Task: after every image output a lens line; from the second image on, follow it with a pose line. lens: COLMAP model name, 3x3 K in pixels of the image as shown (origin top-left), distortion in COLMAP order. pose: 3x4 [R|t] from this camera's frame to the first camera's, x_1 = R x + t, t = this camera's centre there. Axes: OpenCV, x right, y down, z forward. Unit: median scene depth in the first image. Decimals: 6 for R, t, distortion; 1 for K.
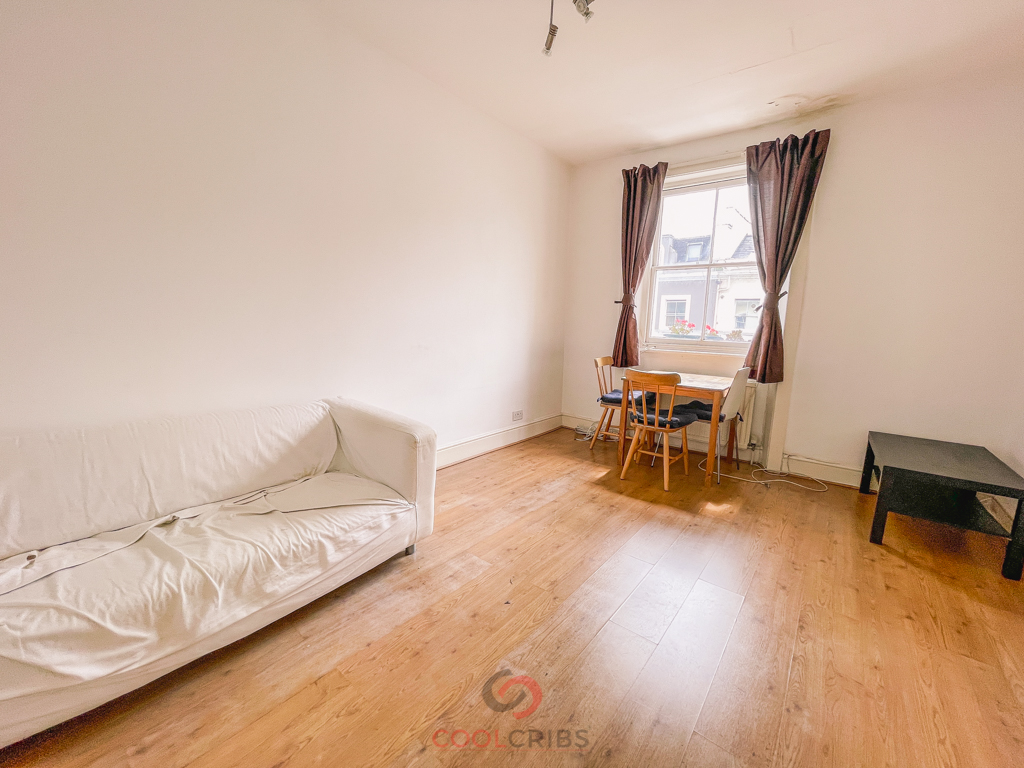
lens RADIAL K [[415.7, 0, 506.0], [0, 415.7, 384.0], [0, 0, 1]] dist [-0.000944, -0.000366]
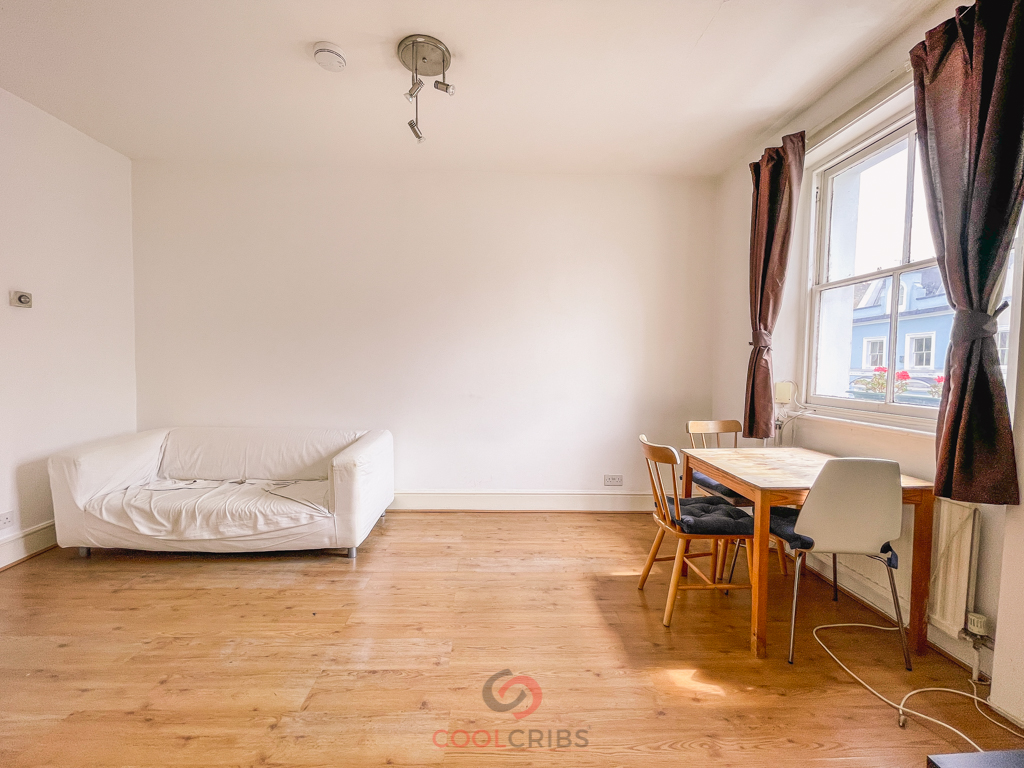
lens RADIAL K [[415.7, 0, 506.0], [0, 415.7, 384.0], [0, 0, 1]] dist [-0.000944, -0.000366]
pose [[0.648263, 0.011805, -0.761325, 1.131536], [-0.103967, 0.991887, -0.073147, -0.077277], [0.754285, 0.126571, 0.644231, 0.528114]]
